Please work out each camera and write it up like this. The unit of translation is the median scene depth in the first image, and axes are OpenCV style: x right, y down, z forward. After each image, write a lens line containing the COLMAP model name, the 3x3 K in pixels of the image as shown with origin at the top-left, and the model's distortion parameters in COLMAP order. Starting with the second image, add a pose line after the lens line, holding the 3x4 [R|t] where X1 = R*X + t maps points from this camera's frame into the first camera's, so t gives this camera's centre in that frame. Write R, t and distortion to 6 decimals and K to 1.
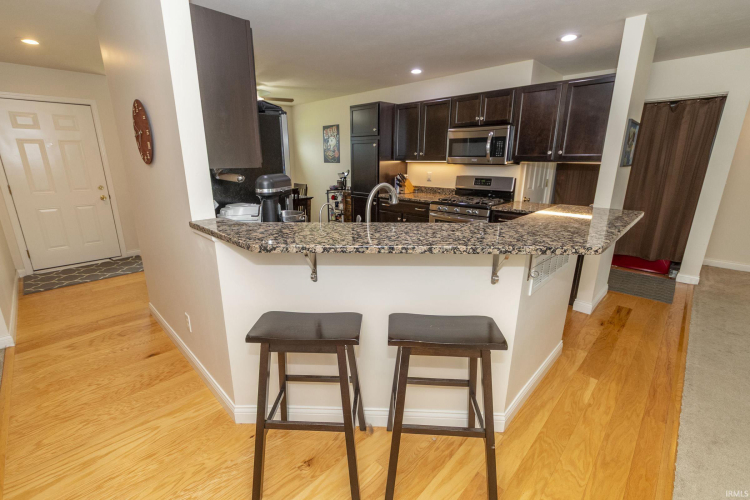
lens RADIAL K [[328.6, 0, 368.2], [0, 328.6, 251.3], [0, 0, 1]] dist [-0.000003, -0.000236]
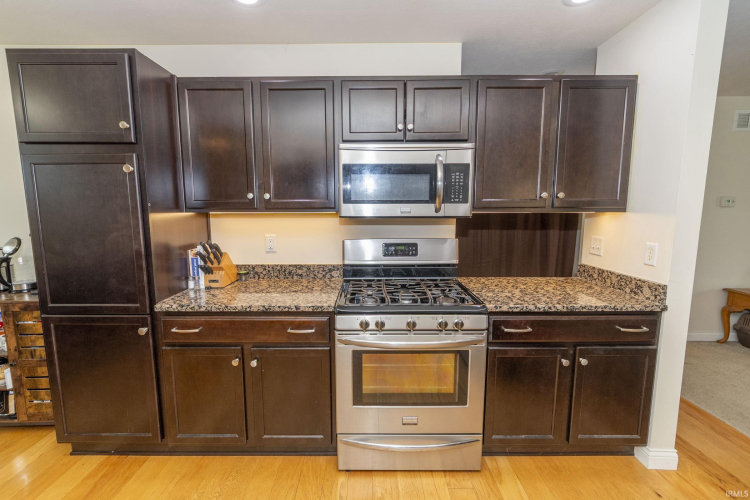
lens RADIAL K [[328.6, 0, 368.3], [0, 328.6, 249.6], [0, 0, 1]] dist [-0.000003, -0.000236]
pose [[0.708774, -0.090019, 0.699669, -0.048525], [0.194872, 0.978215, -0.071552, -0.160440], [-0.677986, 0.187060, 0.710875, 0.577639]]
